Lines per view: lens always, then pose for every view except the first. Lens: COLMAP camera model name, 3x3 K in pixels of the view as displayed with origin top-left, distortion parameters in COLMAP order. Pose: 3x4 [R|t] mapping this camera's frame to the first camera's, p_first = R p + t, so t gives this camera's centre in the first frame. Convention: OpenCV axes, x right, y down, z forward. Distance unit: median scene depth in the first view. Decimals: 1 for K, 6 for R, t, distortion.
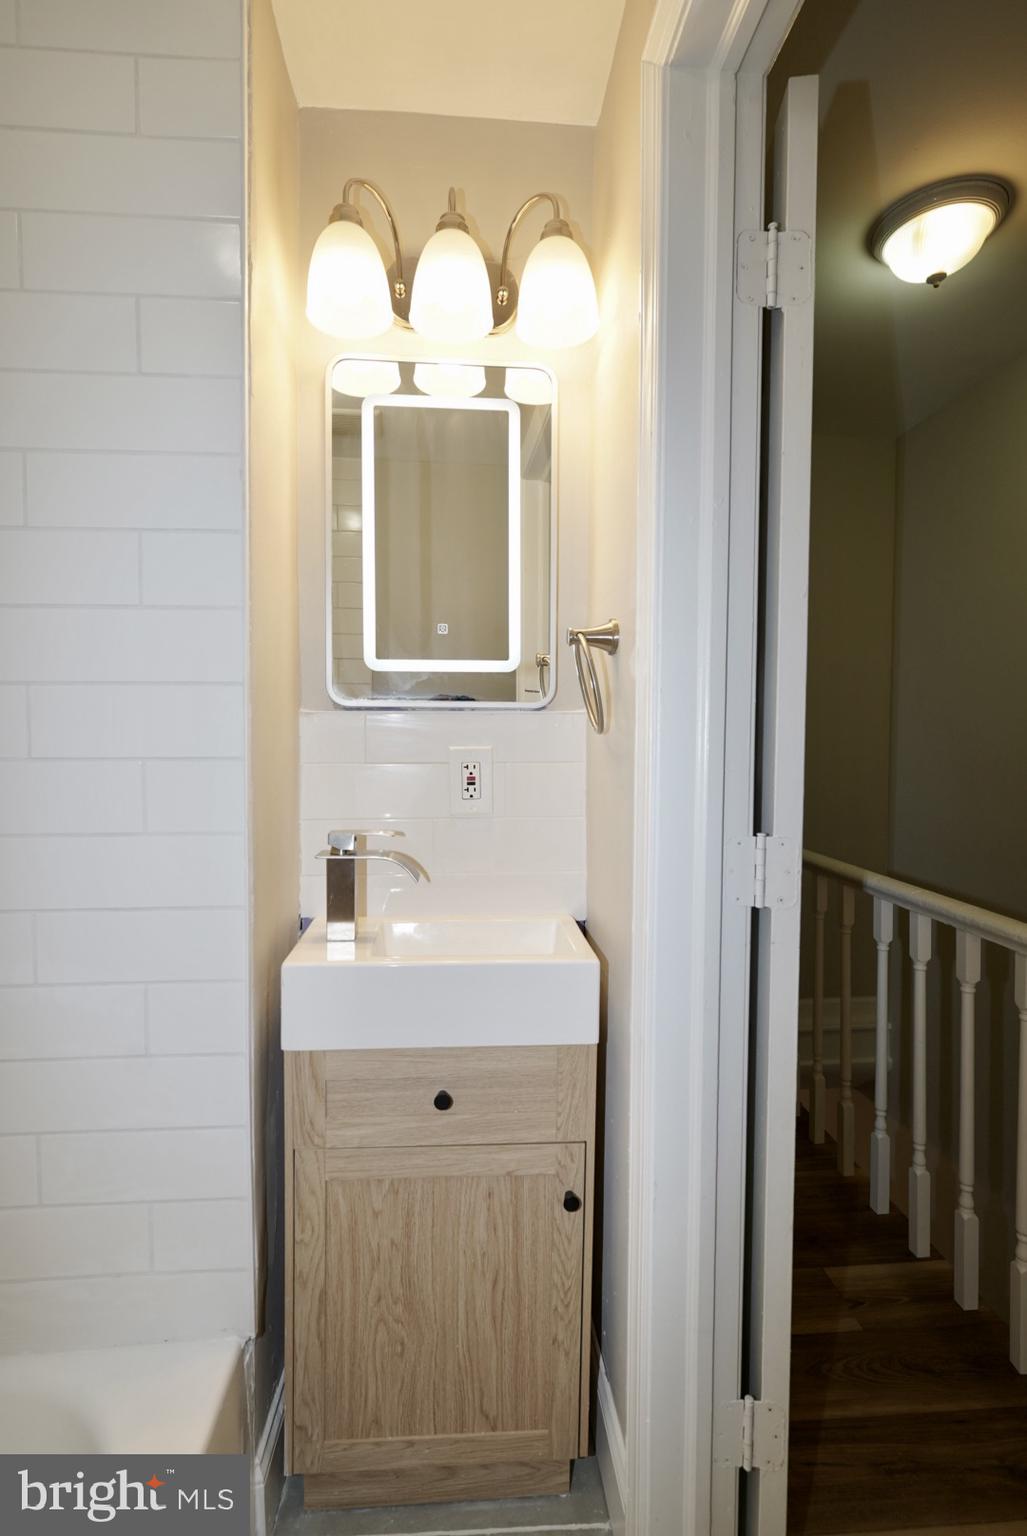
lens RADIAL K [[741.2, 0, 510.3], [0, 741.2, 773.7], [0, 0, 1]] dist [-0.010743, 0.006703]
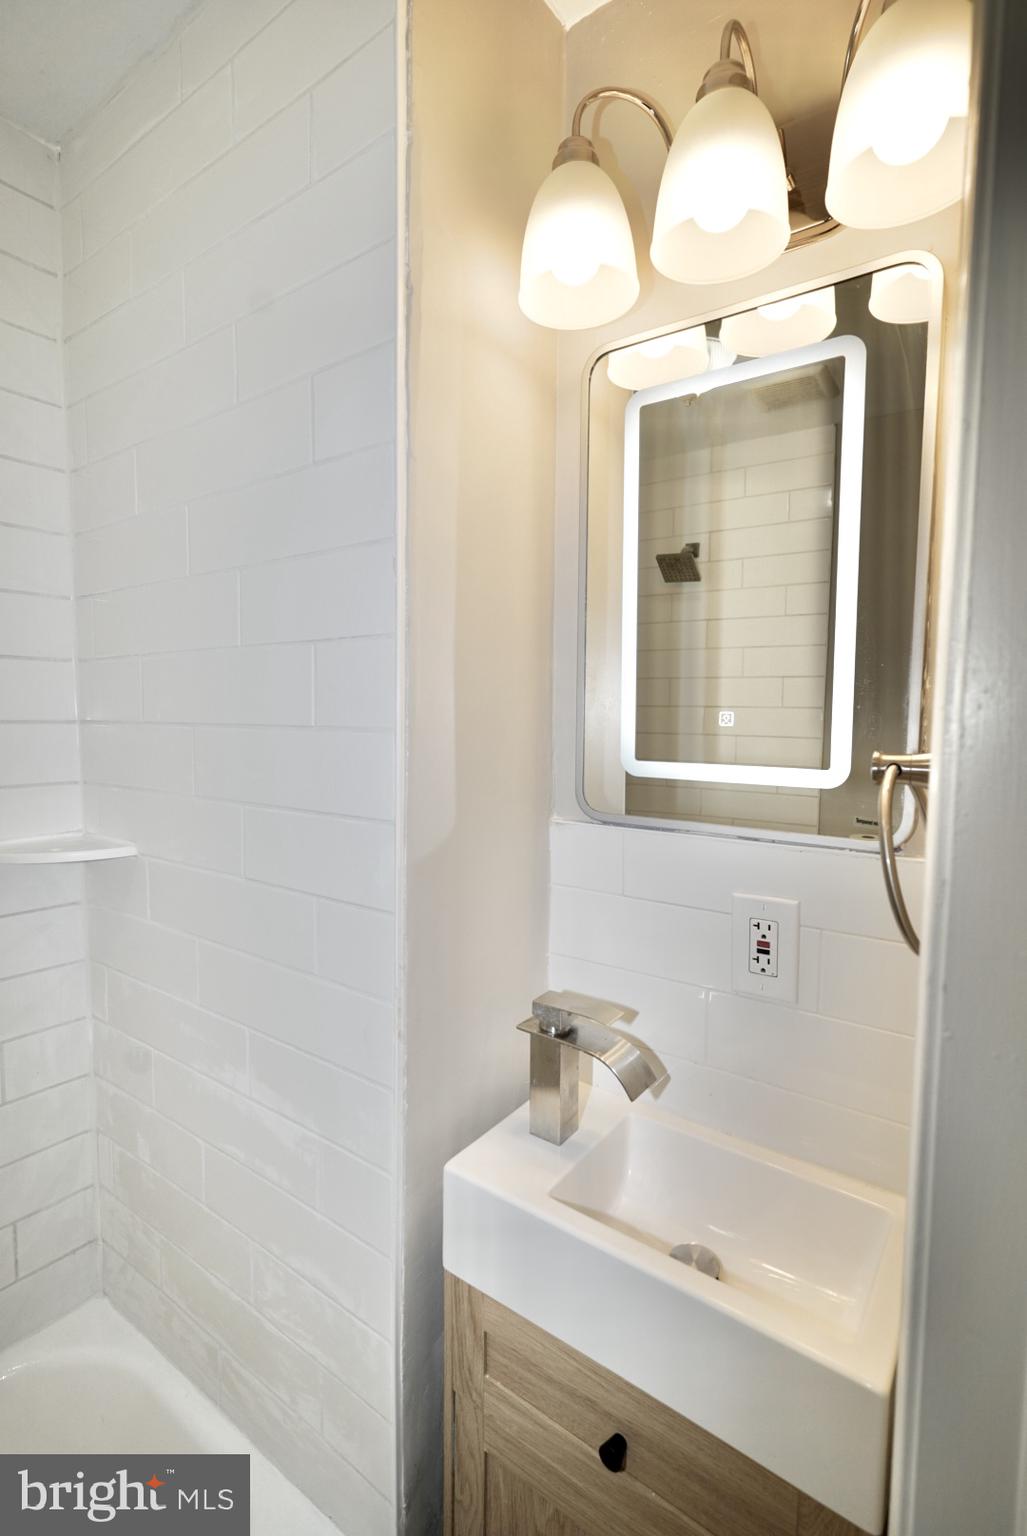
lens RADIAL K [[741.2, 0, 518.6], [0, 741.2, 763.3], [0, 0, 1]] dist [-0.010743, 0.006703]
pose [[0.756899, 0.059468, -0.650821, 0.236244], [-0.038569, 0.998180, 0.046353, -0.207249], [0.652393, -0.009983, 0.757815, 0.428772]]
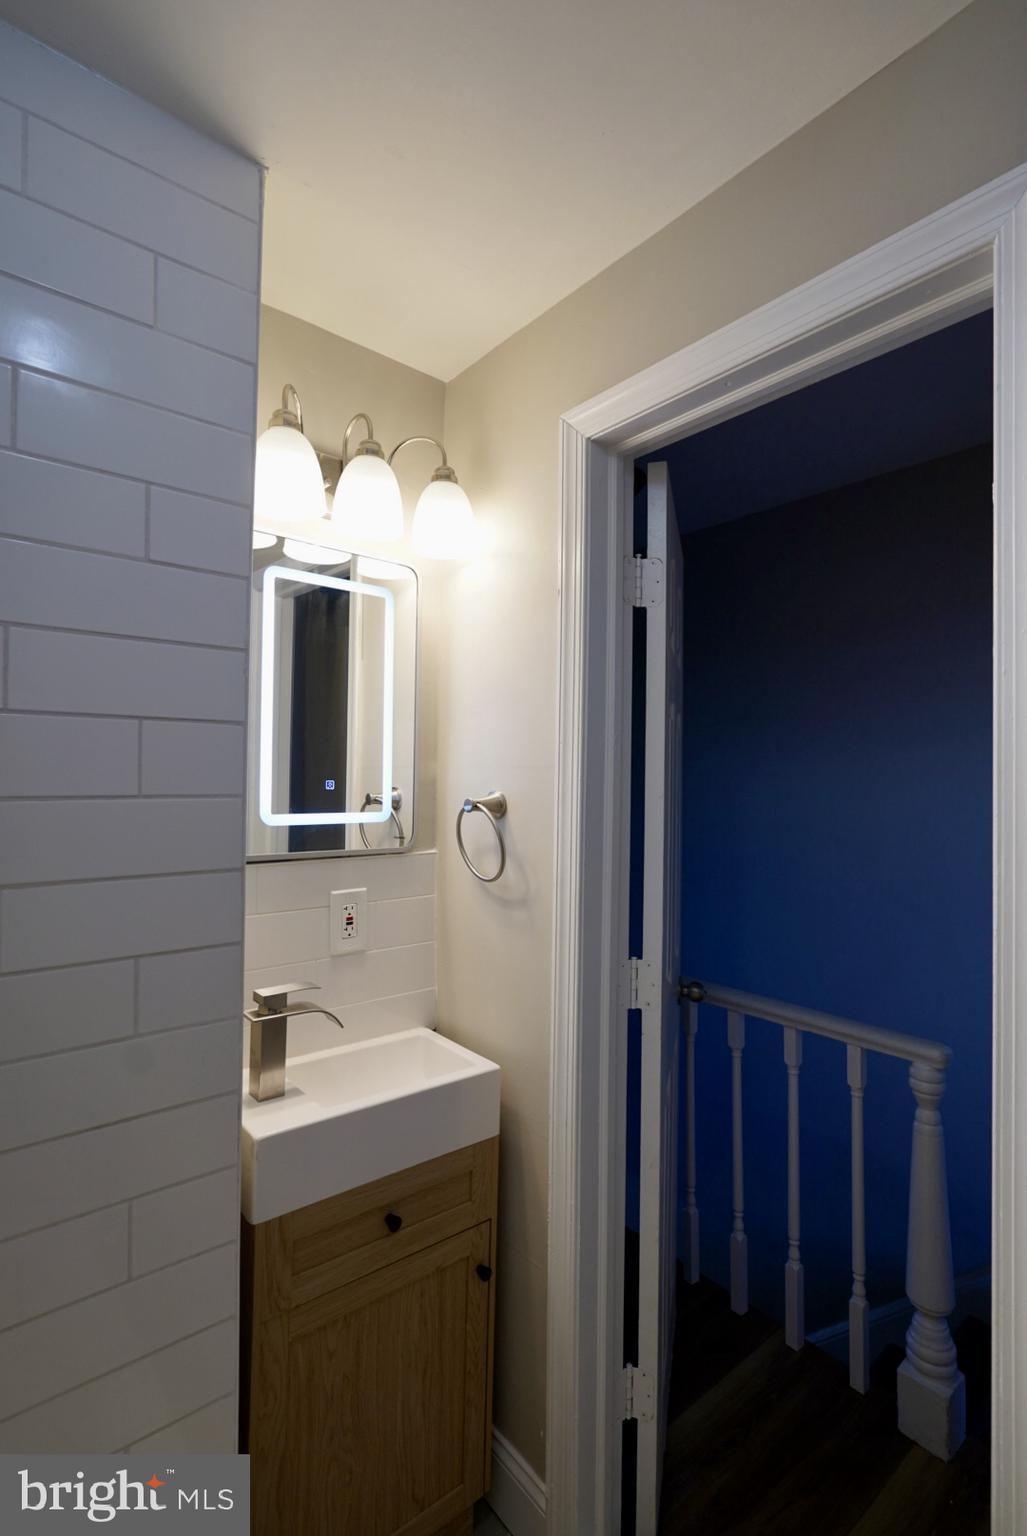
lens RADIAL K [[741.2, 0, 512.7], [0, 741.2, 774.7], [0, 0, 1]] dist [-0.010743, 0.006703]
pose [[0.812971, 0.012209, 0.582177, -0.588716], [0.019913, 0.998613, -0.048750, -0.175583], [-0.581964, 0.051225, 0.811599, -0.051890]]
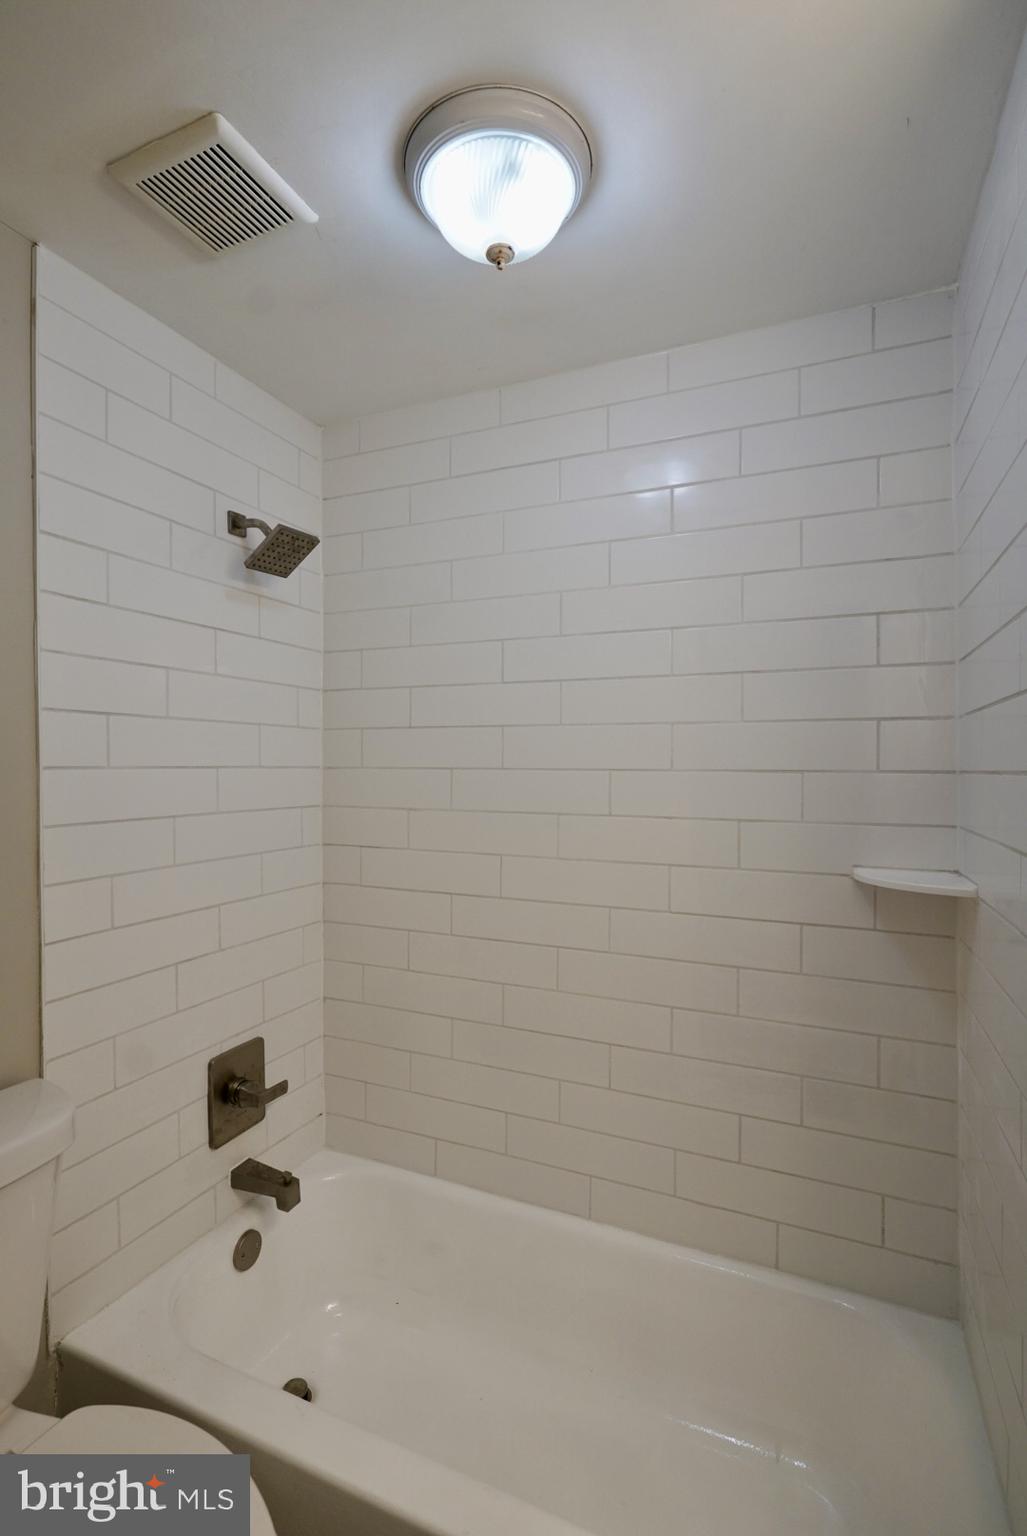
lens RADIAL K [[741.2, 0, 511.7], [0, 741.2, 765.5], [0, 0, 1]] dist [-0.010743, 0.006703]
pose [[0.463883, -0.004448, 0.885885, -1.229259], [0.042993, 0.998922, -0.017497, -0.153057], [-0.884852, 0.046203, 0.463575, -0.290398]]
